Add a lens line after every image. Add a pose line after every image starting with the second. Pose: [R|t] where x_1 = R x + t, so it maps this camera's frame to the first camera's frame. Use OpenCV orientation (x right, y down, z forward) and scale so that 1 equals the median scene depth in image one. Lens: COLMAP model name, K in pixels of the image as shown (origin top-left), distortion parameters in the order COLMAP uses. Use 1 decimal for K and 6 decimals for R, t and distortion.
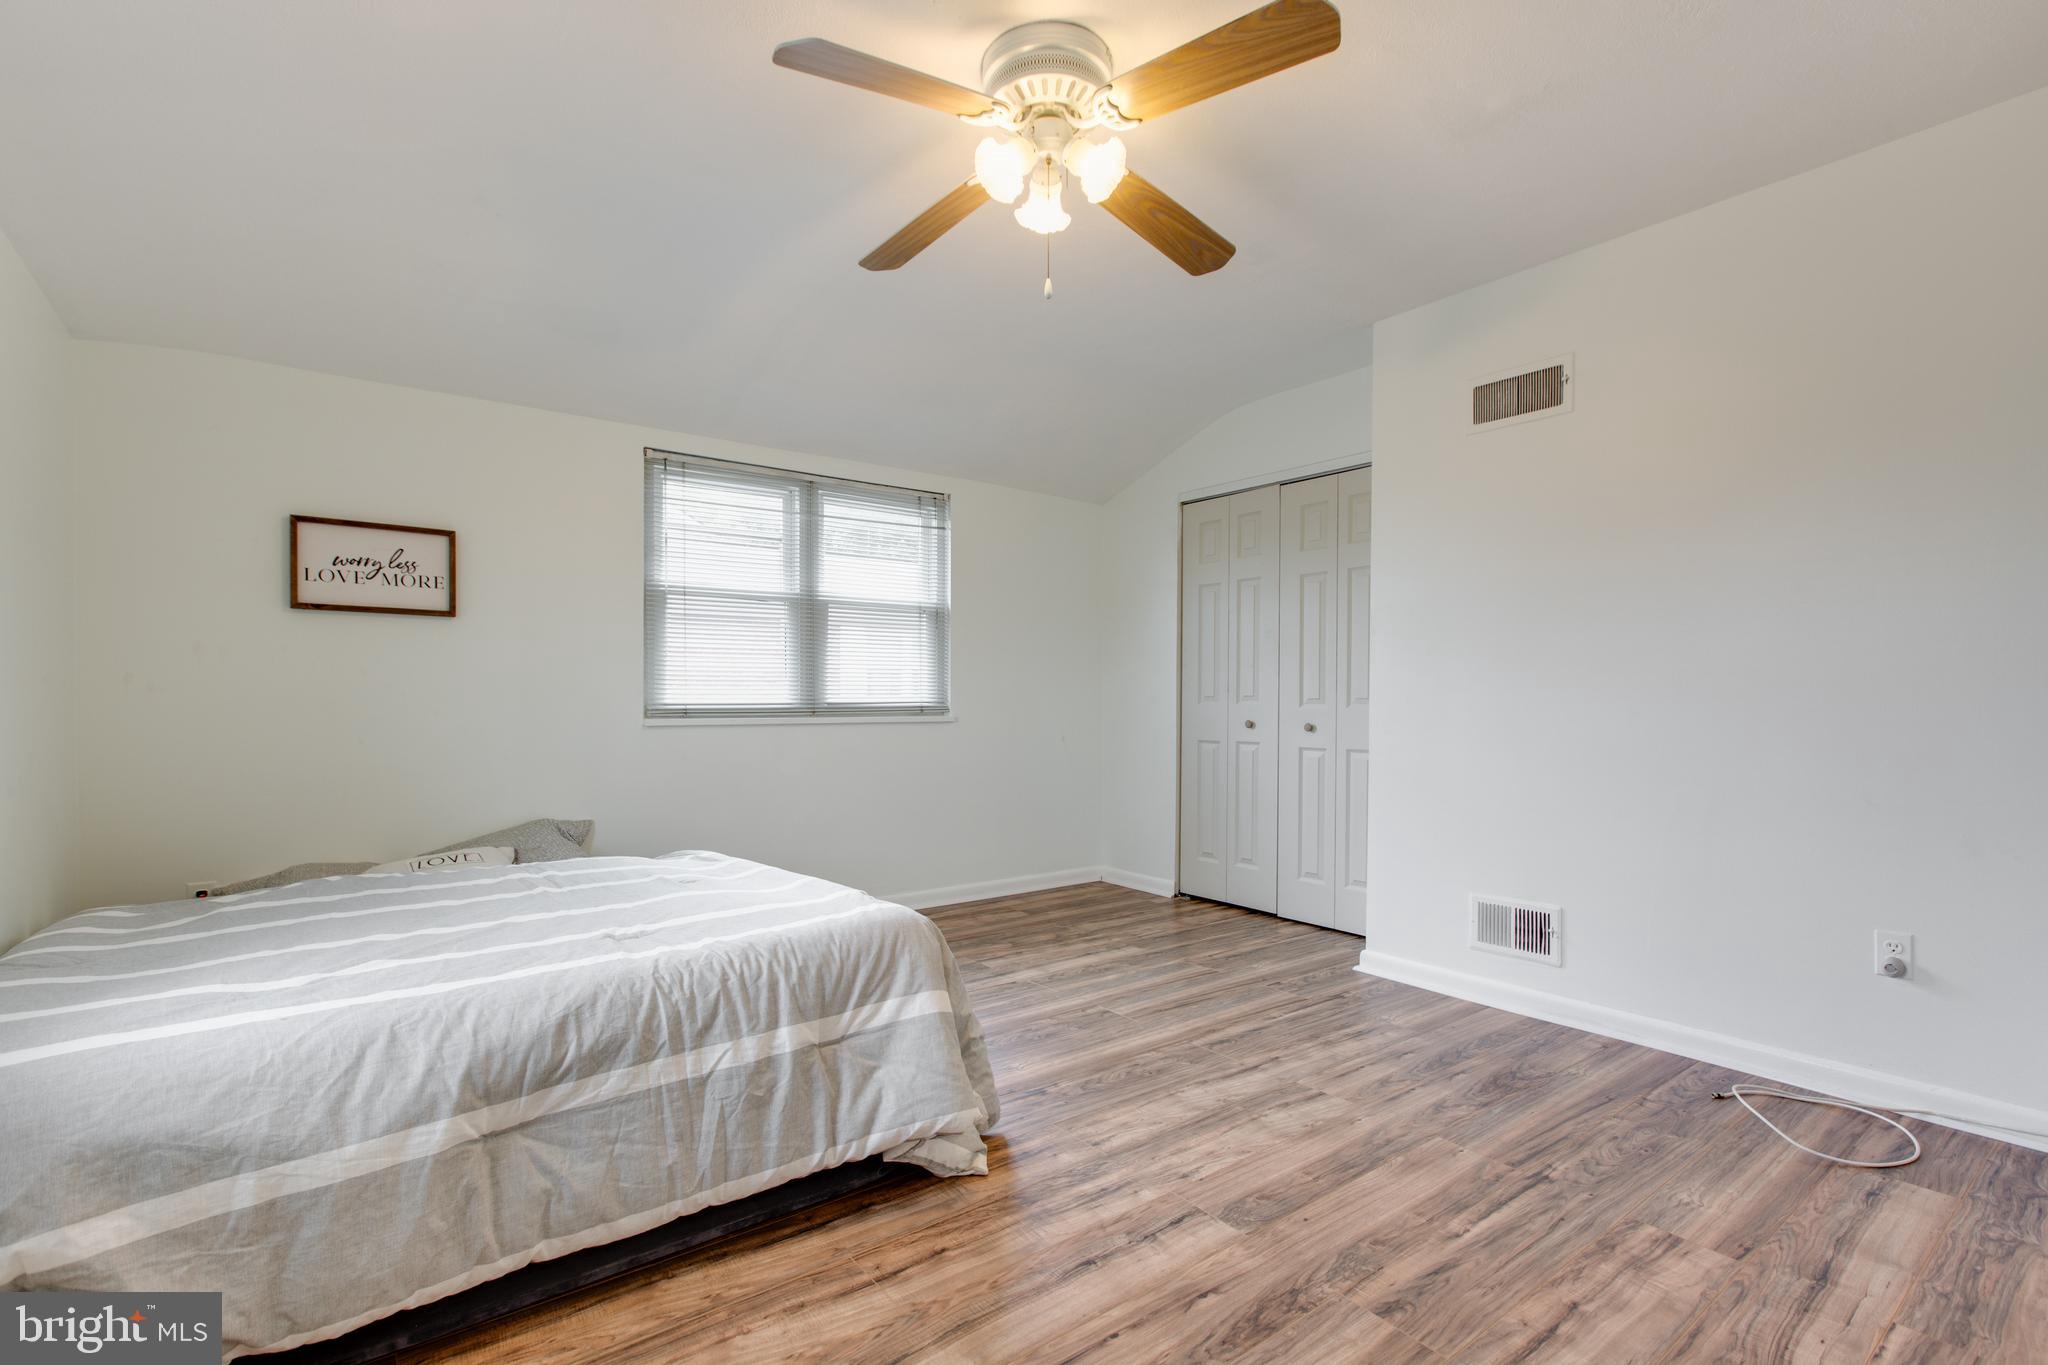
lens RADIAL K [[919.2, 0, 1020.1], [0, 919.2, 708.8], [0, 0, 1]] dist [-0.000248, -0.000130]
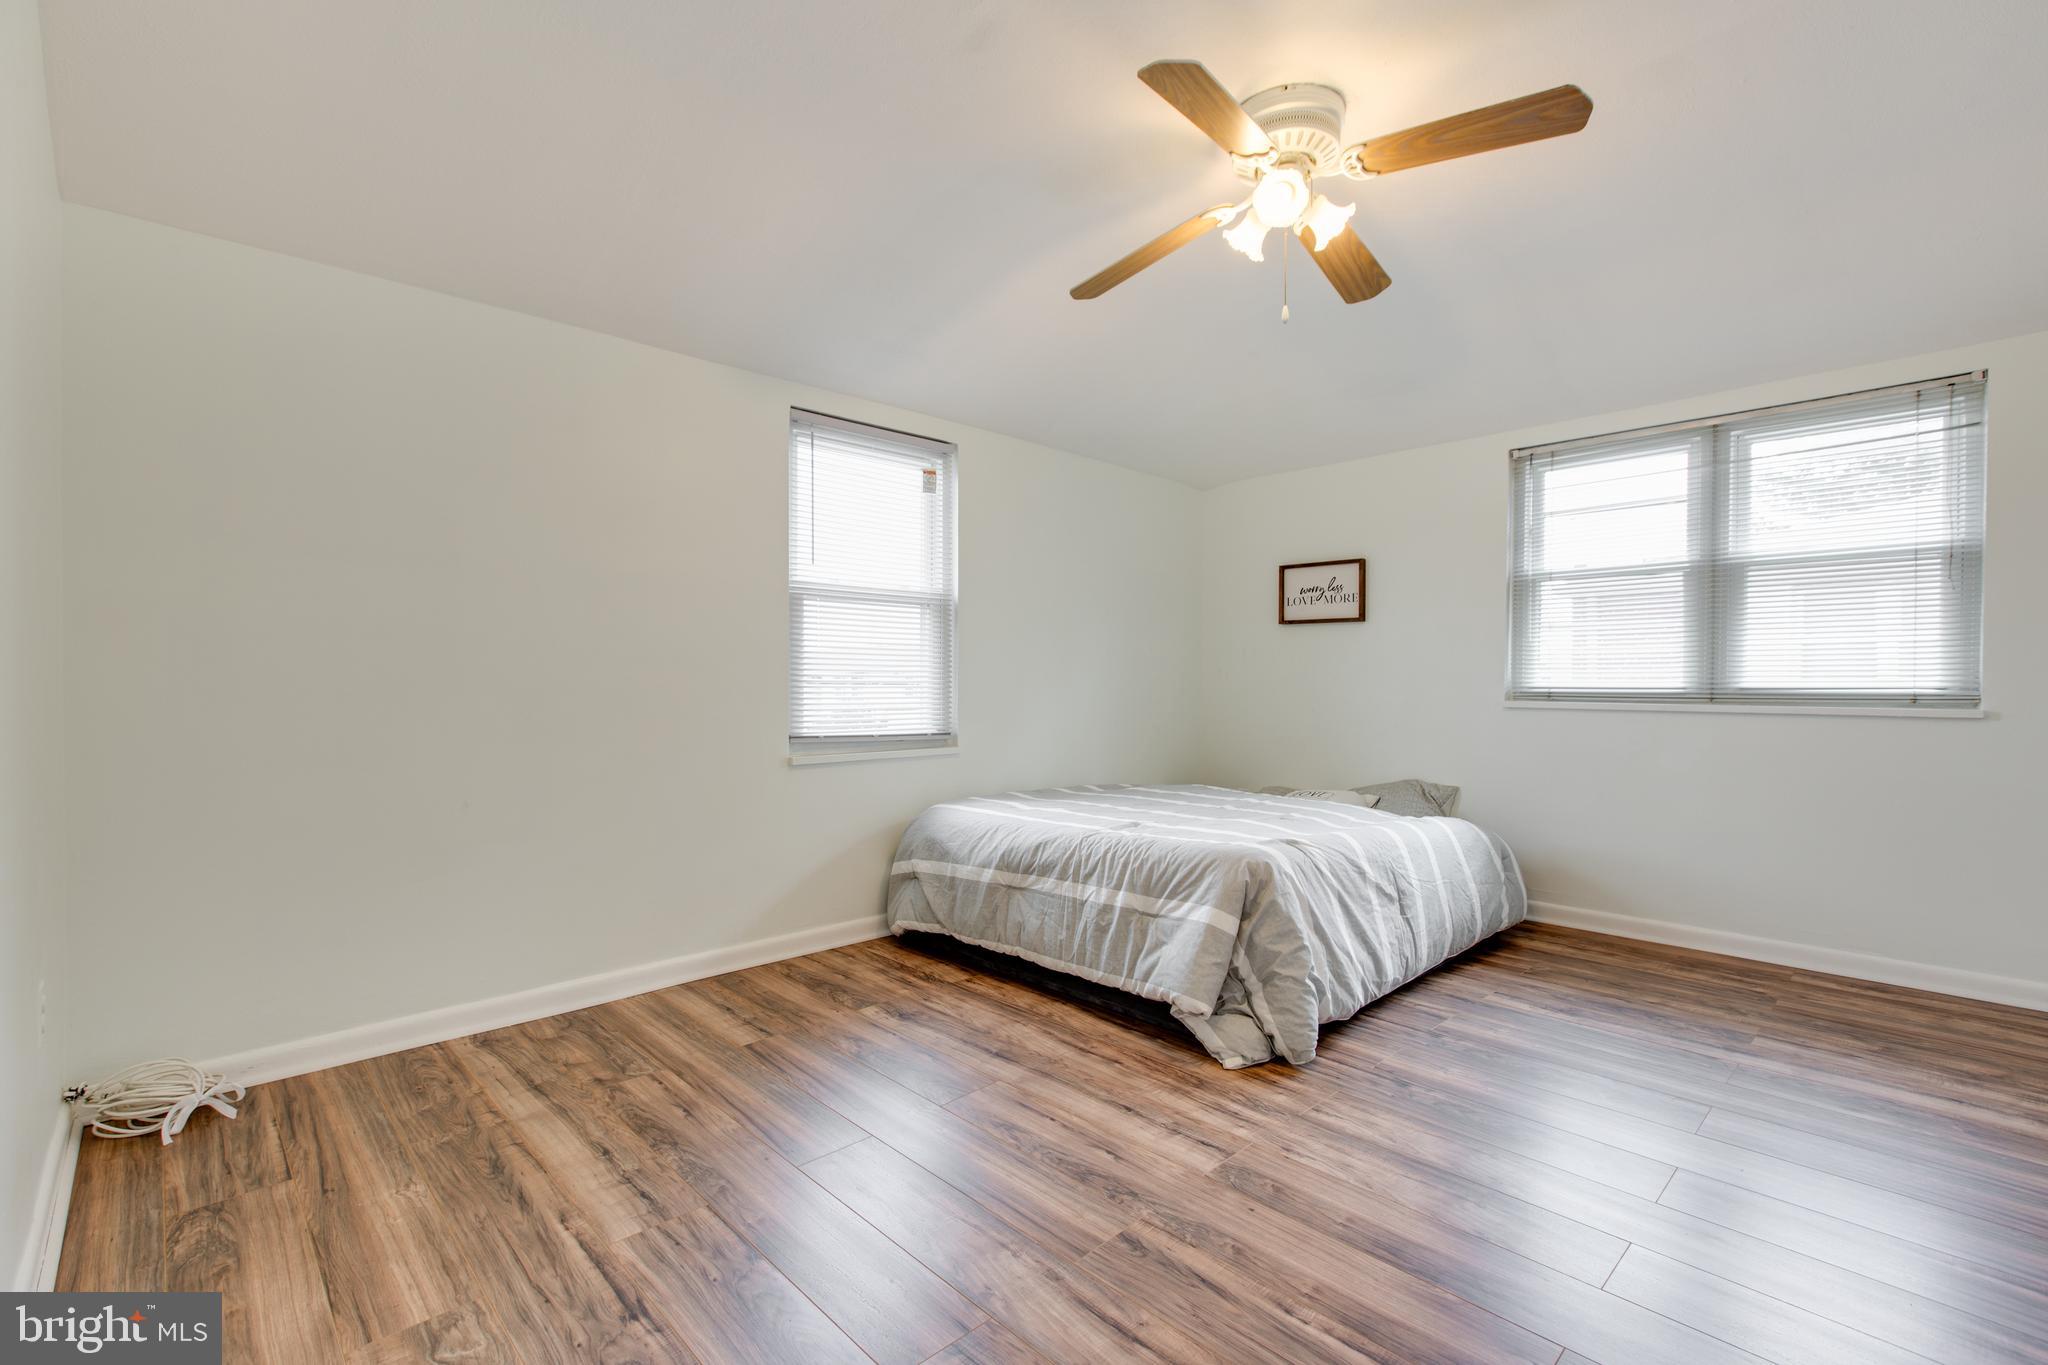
lens RADIAL K [[923.1, 0, 1019.5], [0, 923.1, 686.3], [0, 0, 1]] dist [0.003375, -0.000382]
pose [[0.117676, 0.006031, -0.993034, 0.876430], [-0.014028, 0.999892, 0.004411, -0.004166], [0.992953, 0.013412, 0.117748, 0.436571]]
